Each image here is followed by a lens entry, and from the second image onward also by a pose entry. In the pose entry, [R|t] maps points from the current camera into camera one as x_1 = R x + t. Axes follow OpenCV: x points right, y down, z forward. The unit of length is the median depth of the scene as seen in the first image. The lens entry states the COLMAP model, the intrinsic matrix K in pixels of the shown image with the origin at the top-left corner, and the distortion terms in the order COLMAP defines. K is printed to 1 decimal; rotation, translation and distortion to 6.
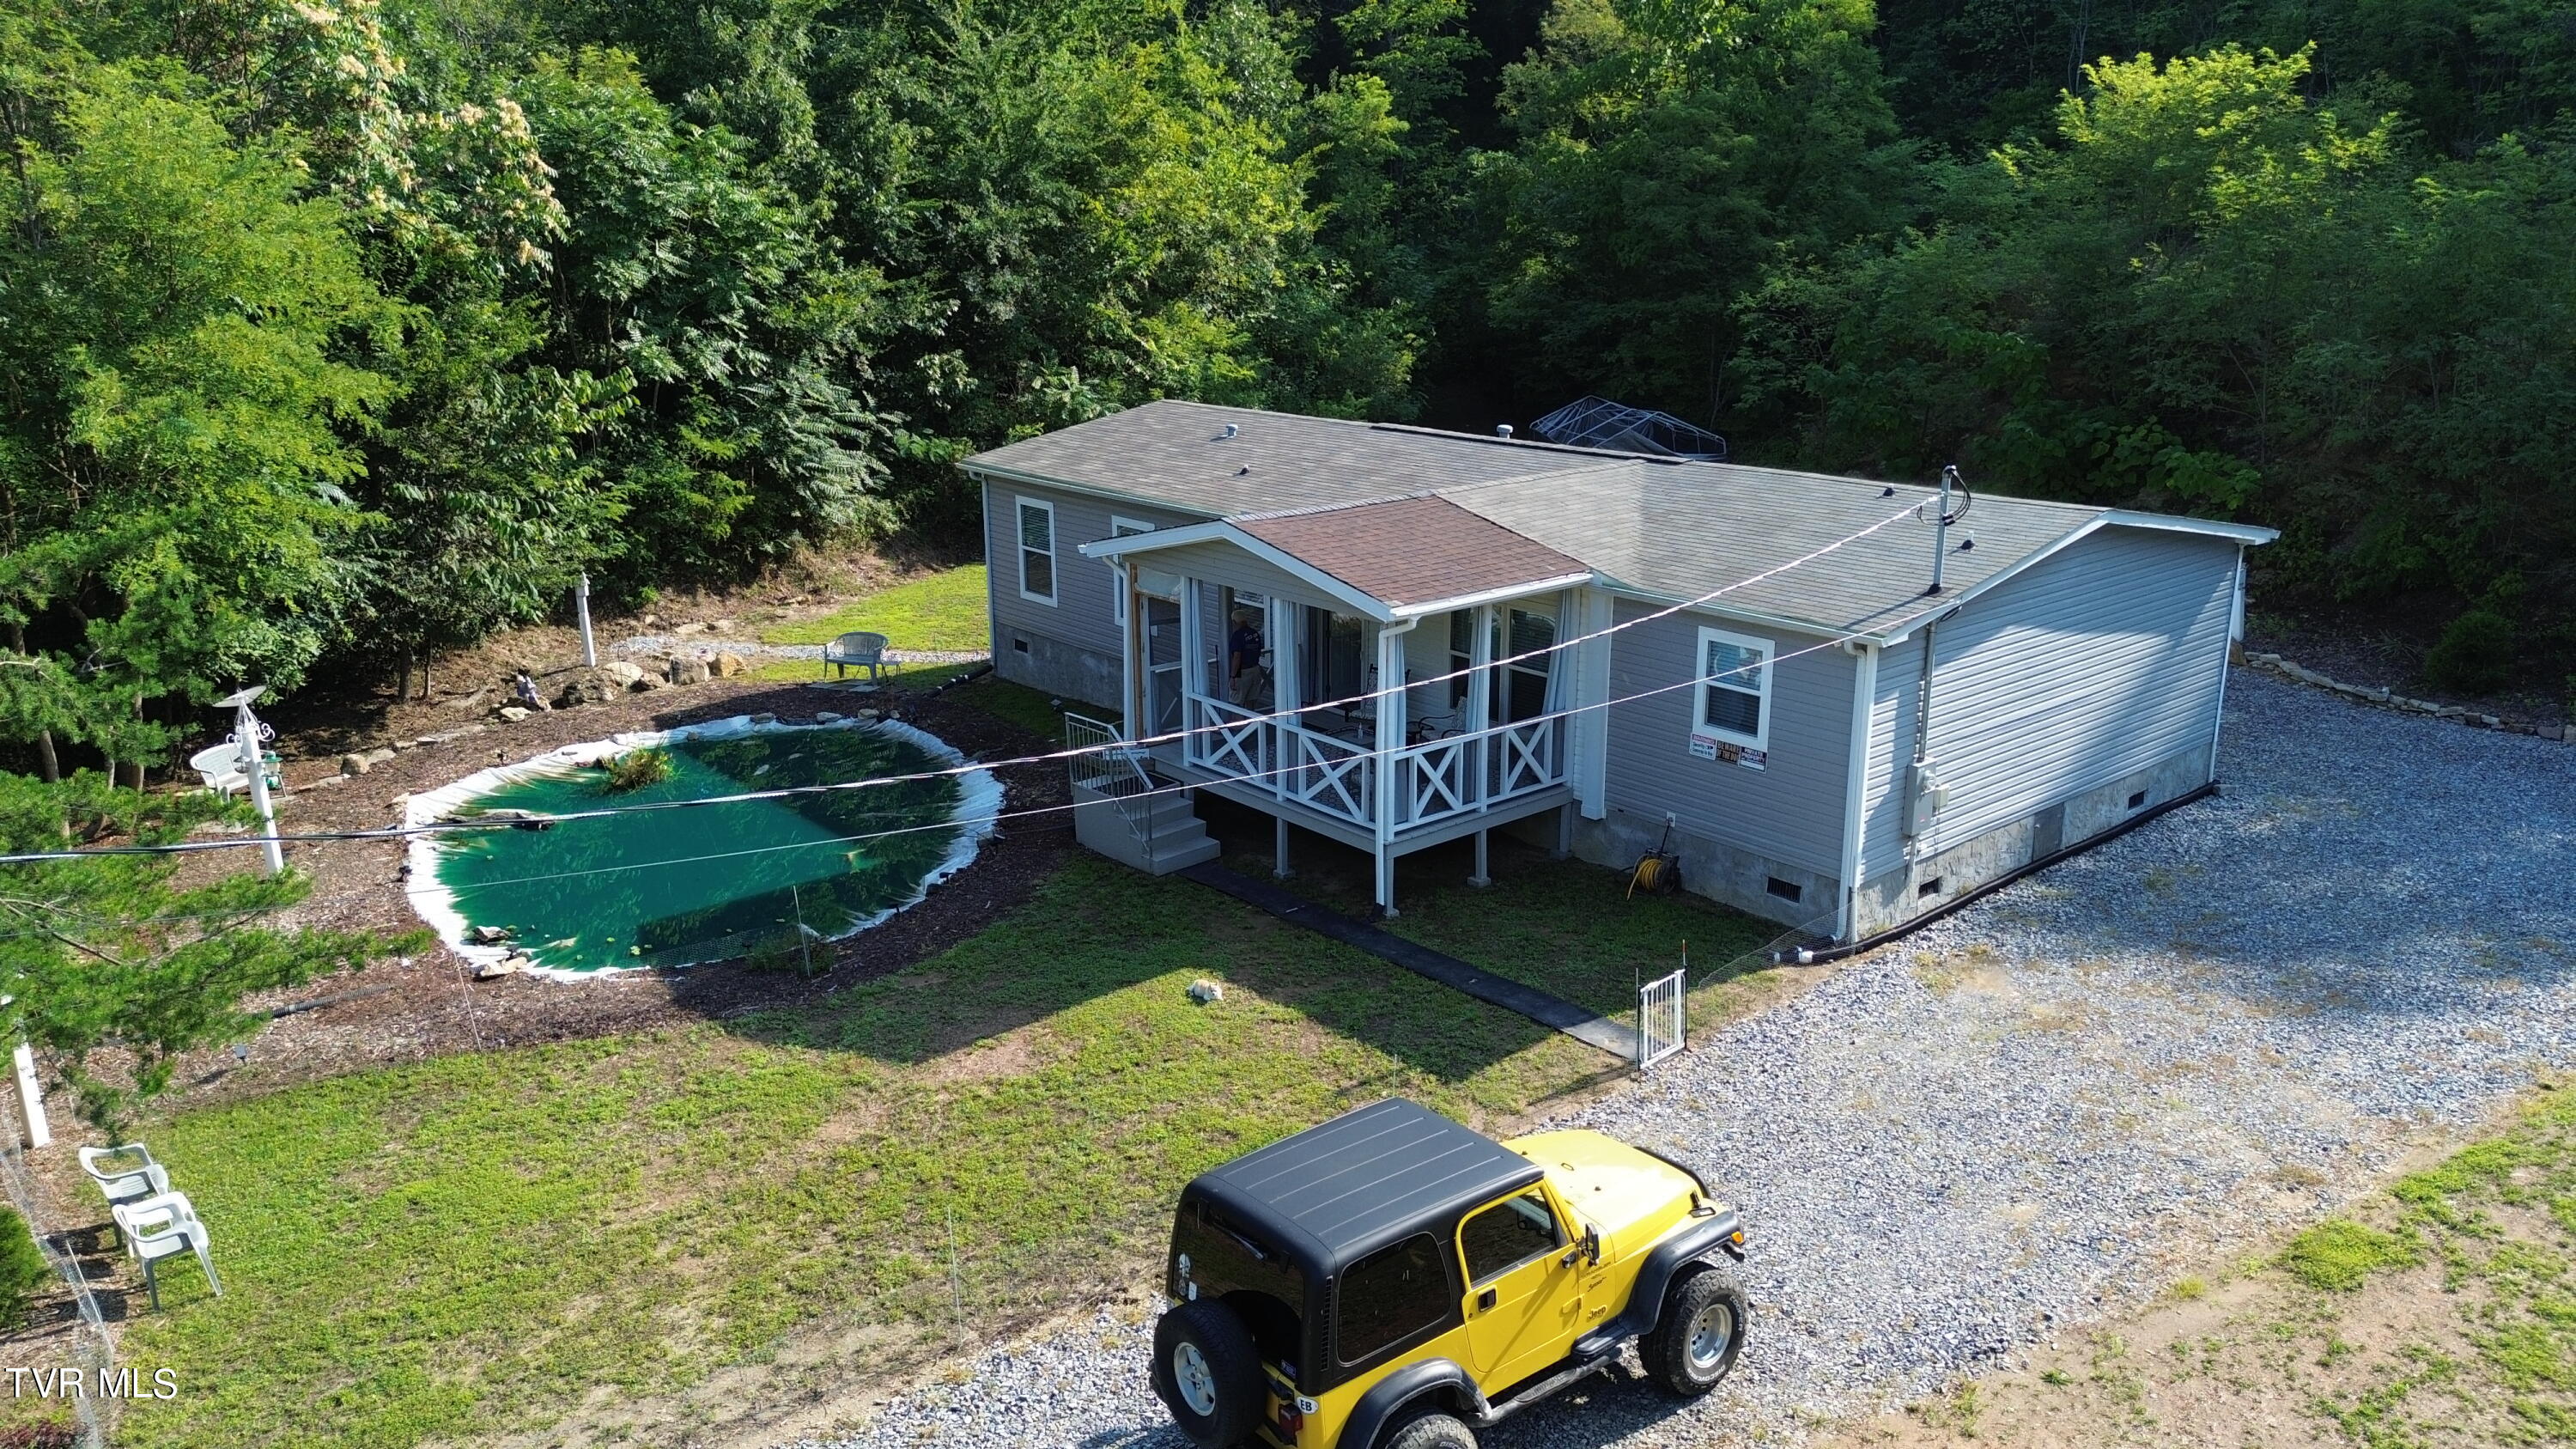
lens RADIAL K [[1829.0, 0, 1284.1], [0, 1829.0, 711.6], [0, 0, 1]] dist [0.080353, -0.086518]
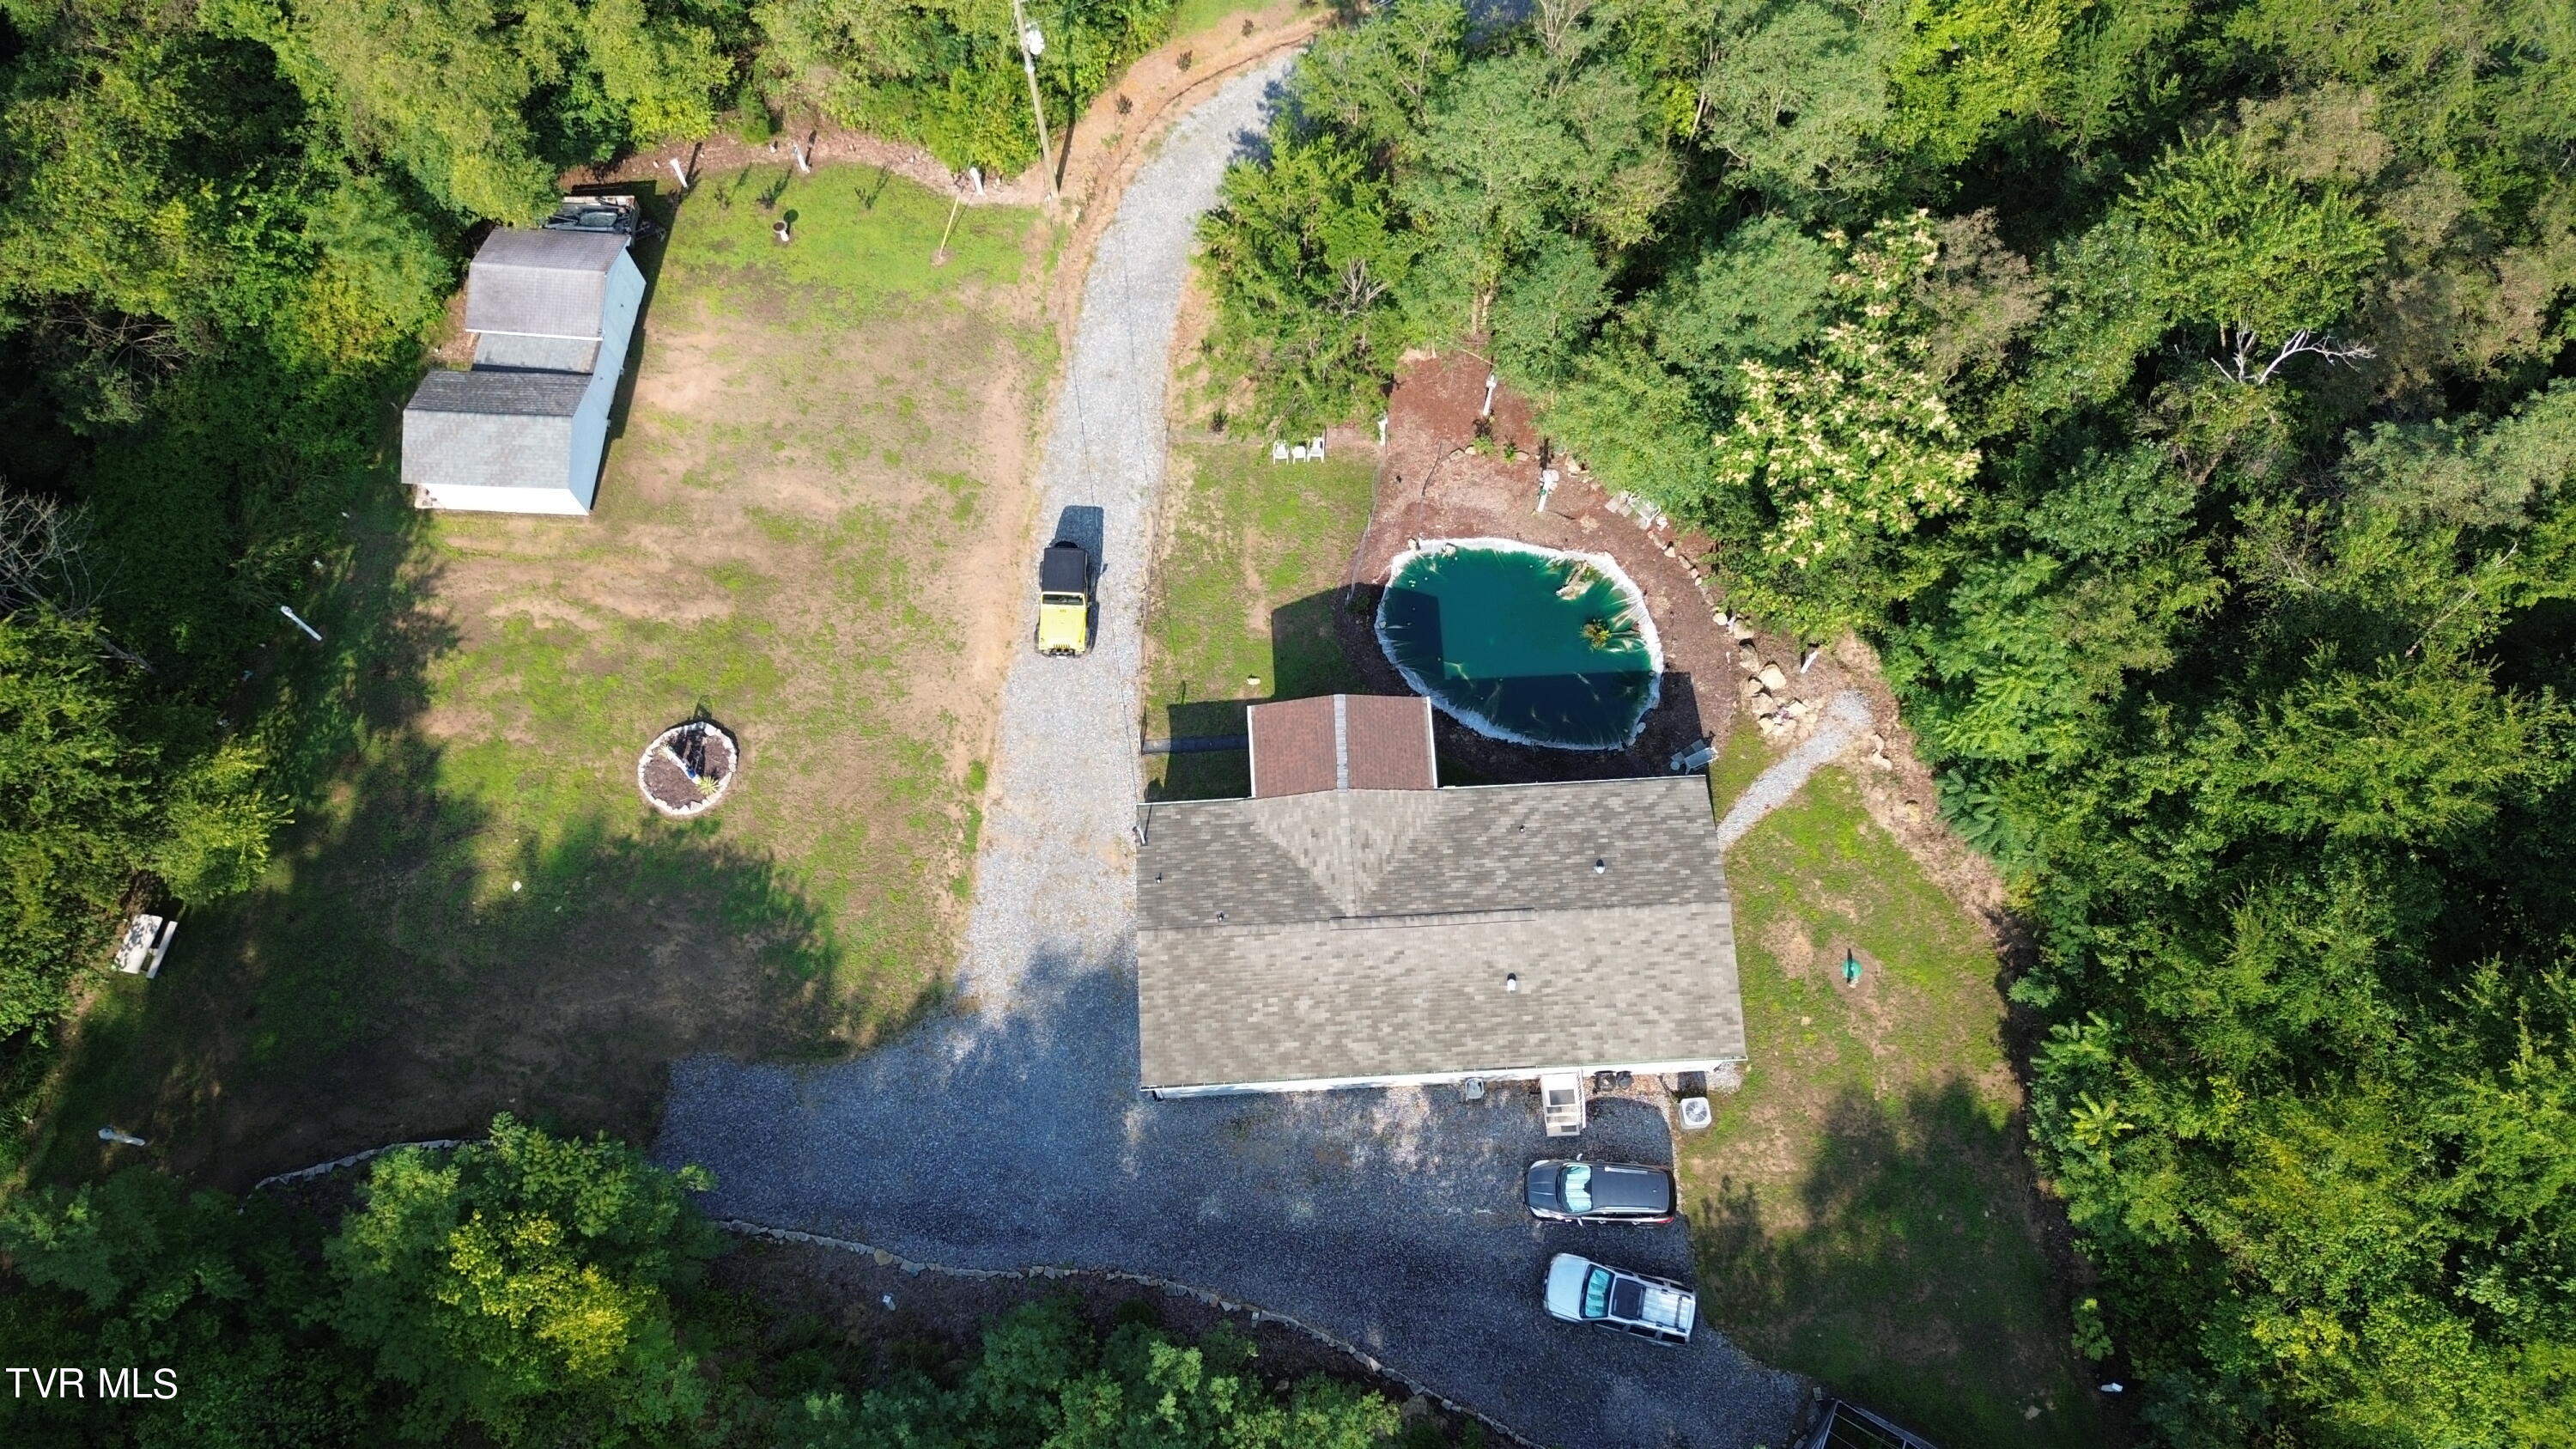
lens RADIAL K [[1796.7, 0, 1288.0], [0, 1796.7, 724.5], [0, 0, 1]] dist [0.179018, -0.463643]
pose [[-0.598937, 0.749567, -0.281824, 0.670336], [-0.198102, 0.202304, 0.959077, -2.214754], [0.775906, 0.630256, 0.027323, 0.735826]]
